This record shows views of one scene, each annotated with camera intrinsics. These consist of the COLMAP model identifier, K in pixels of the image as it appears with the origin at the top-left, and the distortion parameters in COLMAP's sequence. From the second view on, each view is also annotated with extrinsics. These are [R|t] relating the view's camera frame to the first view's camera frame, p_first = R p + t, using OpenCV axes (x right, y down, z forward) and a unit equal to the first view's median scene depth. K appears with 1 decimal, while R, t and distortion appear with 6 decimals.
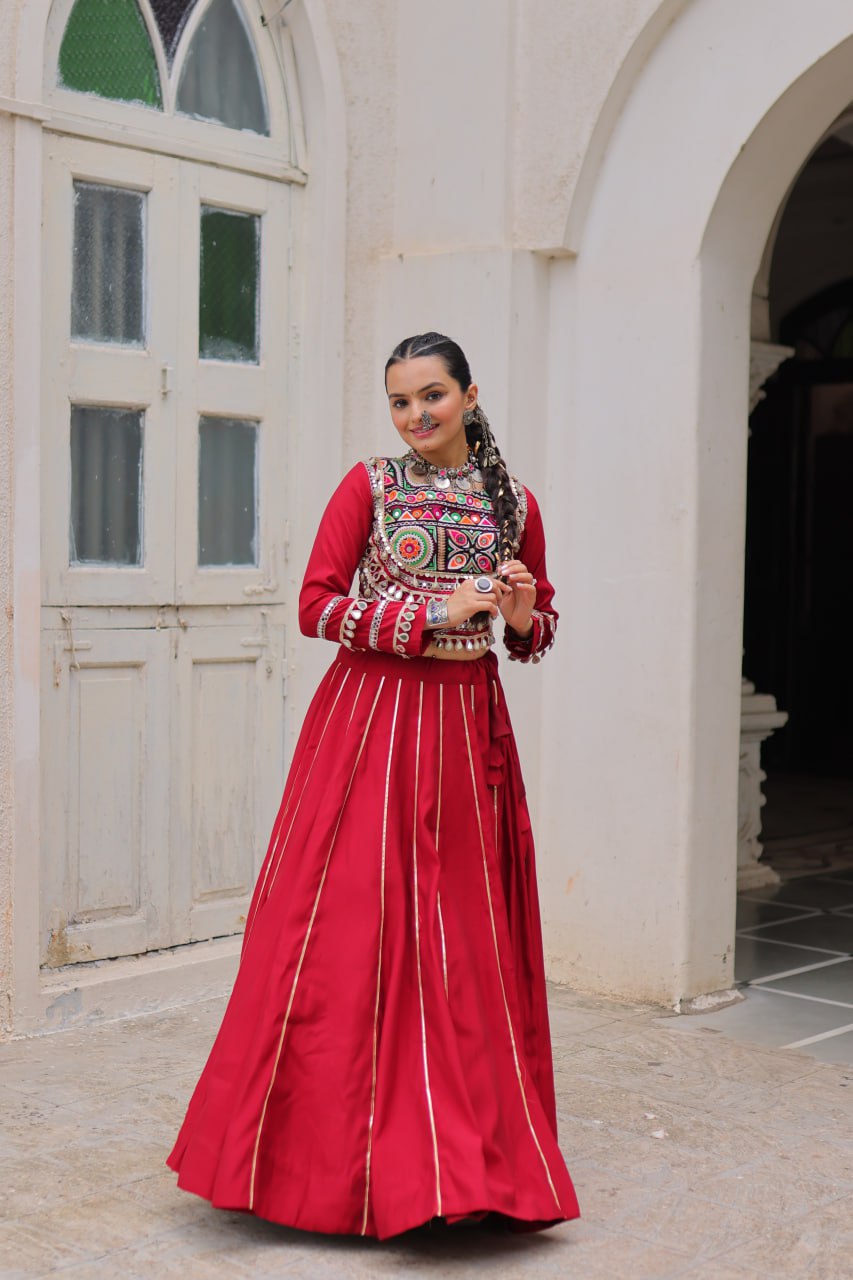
lens RADIAL K [[1909.1, 0, 389.0], [0, 1909.1, 688.3], [0, 0, 1]] dist [-0.005060, 0.000000]
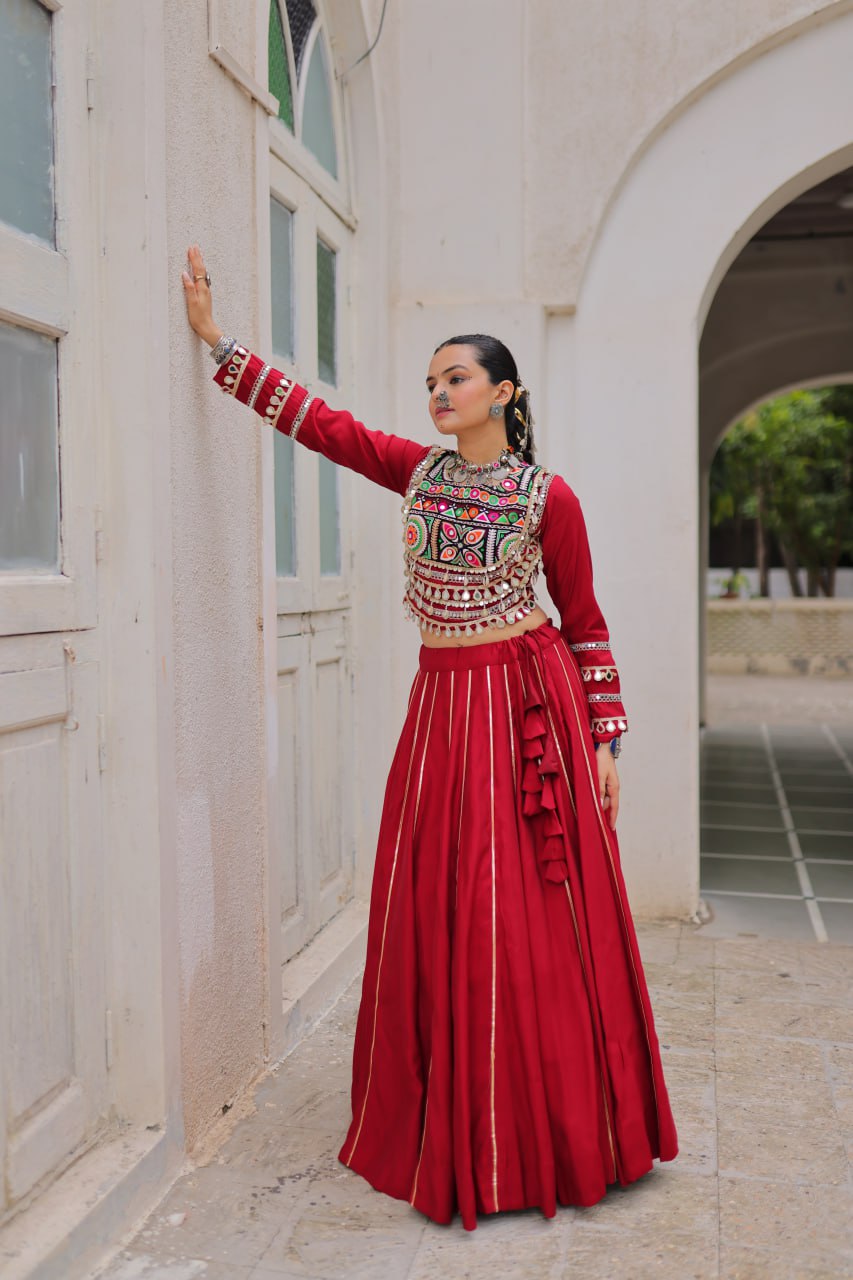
lens RADIAL K [[1193.1, 0, 405.0], [0, 1193.1, 635.4], [0, 0, 1]] dist [-0.007001, 0.000000]
pose [[0.880398, -0.046267, 0.471973, -0.386647], [0.055124, 0.998467, -0.004948, -0.025198], [-0.471020, 0.030373, 0.881599, 0.410162]]
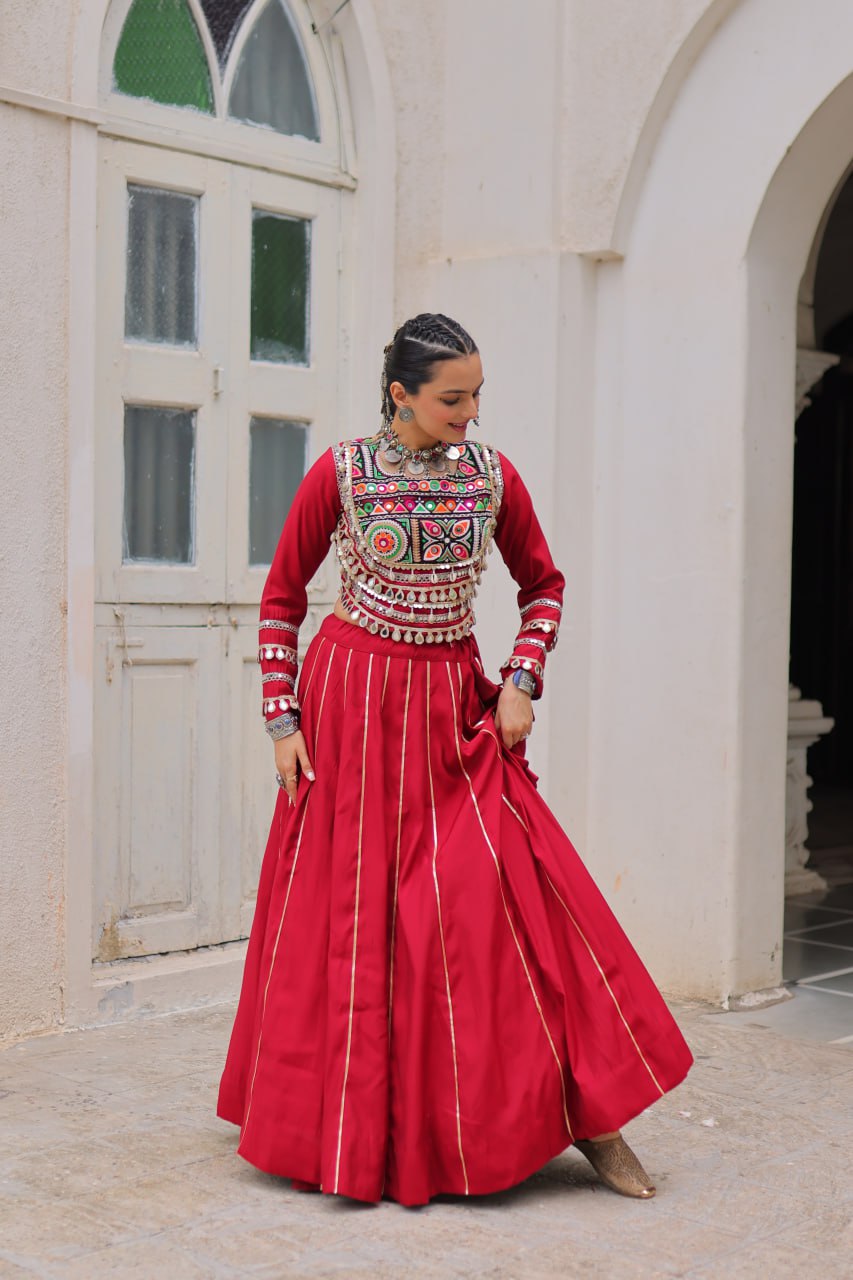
lens RADIAL K [[1909.1, 0, 403.1], [0, 1909.1, 679.7], [0, 0, 1]] dist [-0.005060, 0.000000]
pose [[0.999893, 0.000139, -0.014653, -0.003710], [-0.000402, 0.999839, -0.017925, 0.015226], [0.014648, 0.017929, 0.999732, -0.007908]]
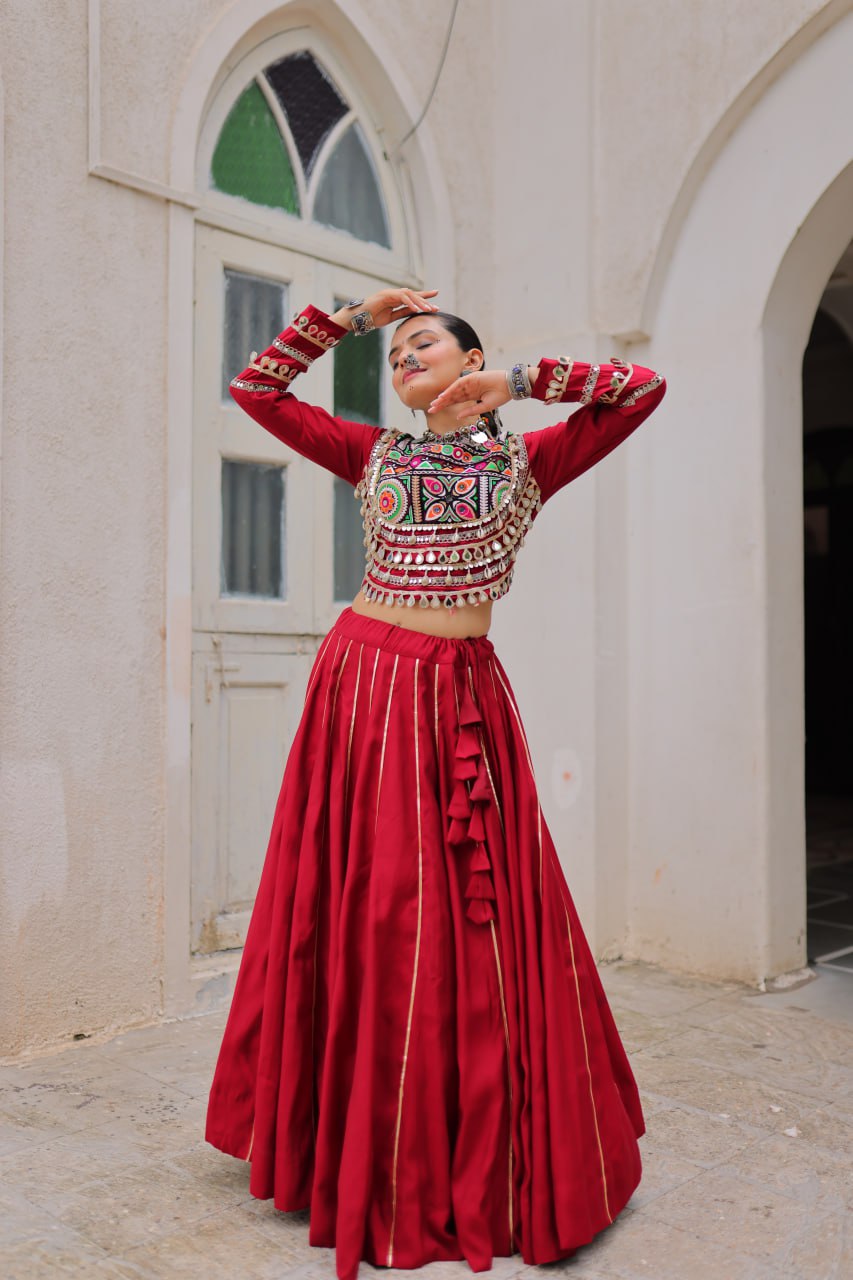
lens RADIAL K [[1193.1, 0, 420.2], [0, 1193.1, 641.5], [0, 0, 1]] dist [-0.007001, 0.000000]
pose [[0.999000, -0.014754, -0.042202, -0.017056], [0.010914, 0.995898, -0.089820, 0.027541], [0.043354, 0.089270, 0.995064, 0.288066]]
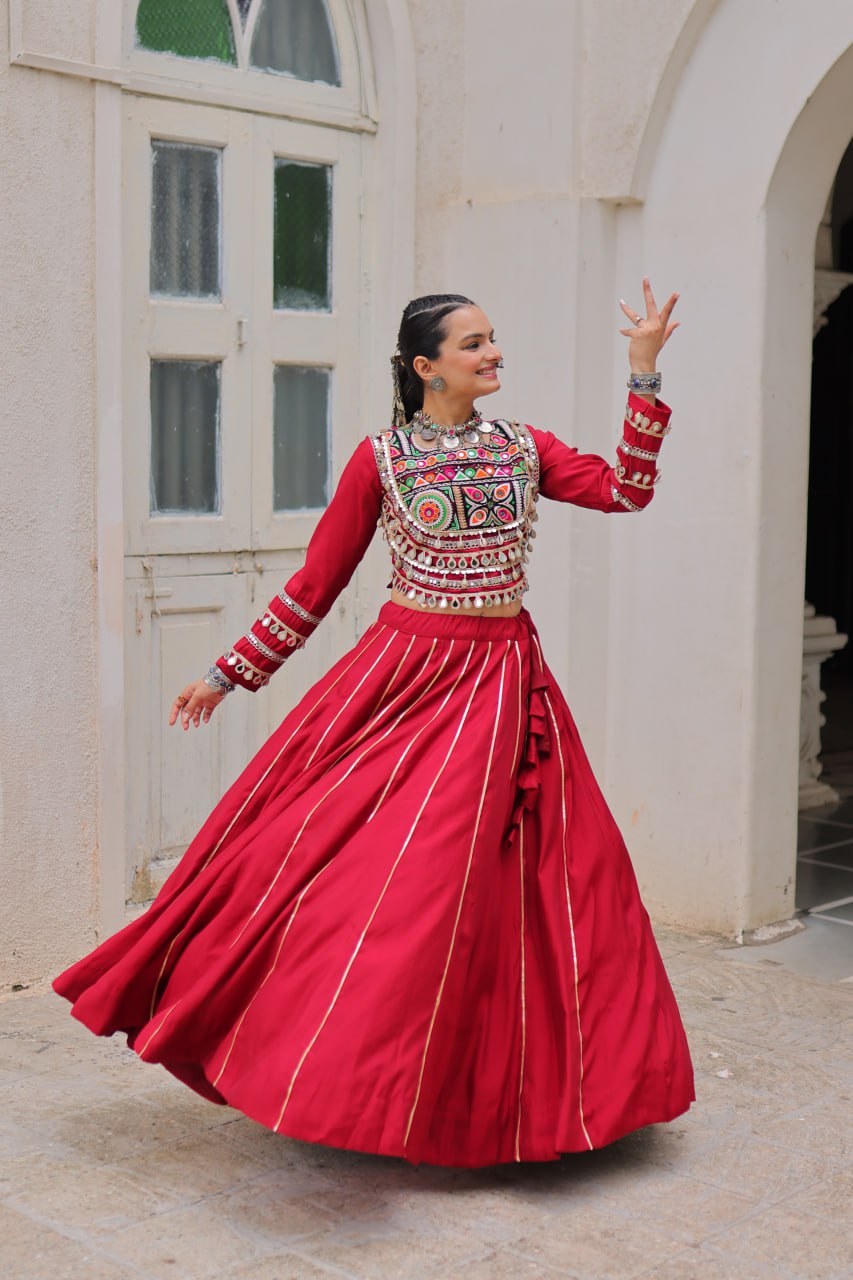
lens RADIAL K [[1909.1, 0, 408.3], [0, 1909.1, 640.9], [0, 0, 1]] dist [-0.005060, 0.000000]
pose [[0.999818, -0.002433, -0.018929, -0.008478], [0.003180, 0.999213, 0.039534, -0.036245], [0.018818, -0.039587, 0.999039, -0.029263]]
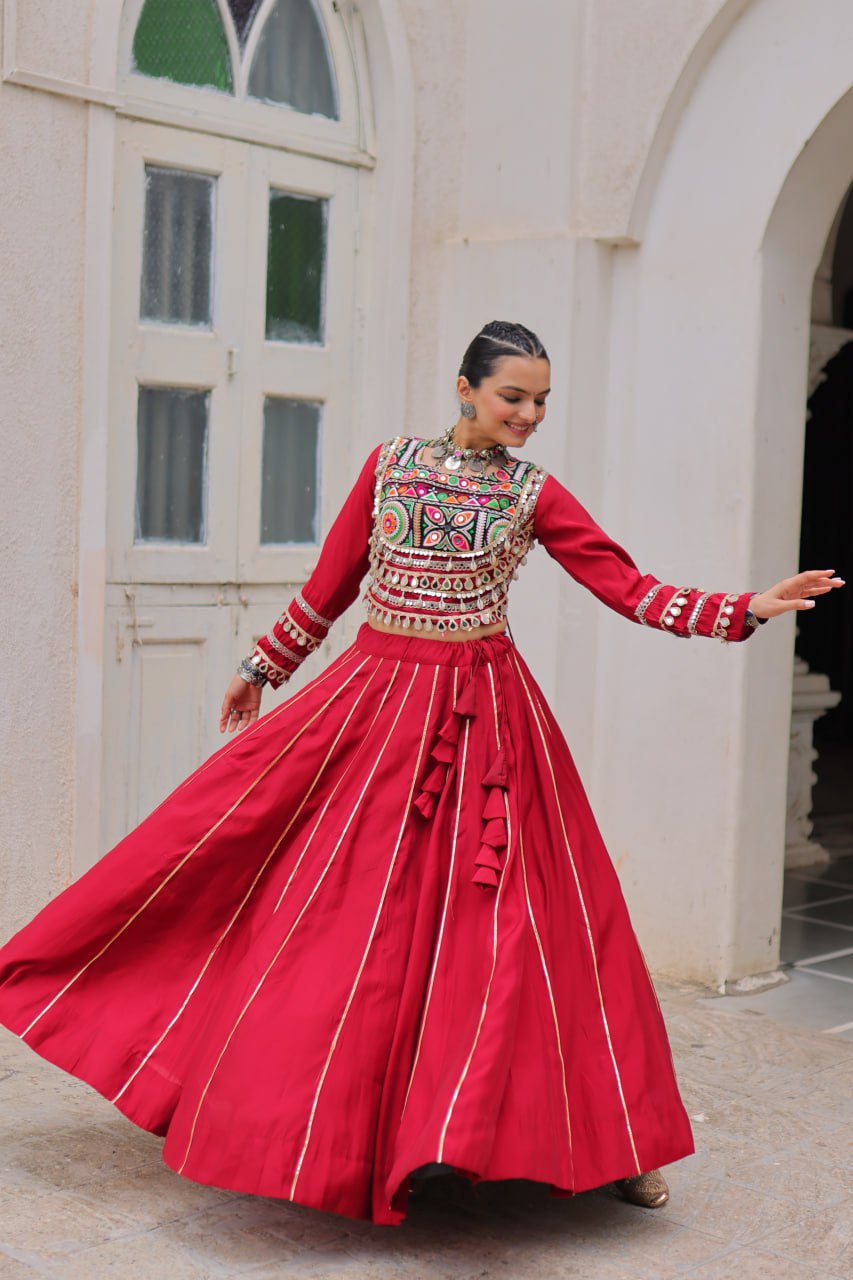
lens RADIAL K [[1909.1, 0, 417.3], [0, 1909.1, 667.5], [0, 0, 1]] dist [-0.005060, 0.000000]
pose [[0.999652, 0.021076, -0.015892, 0.001411], [-0.020841, 0.999673, 0.014826, -0.015936], [0.016199, -0.014490, 0.999764, -0.017331]]
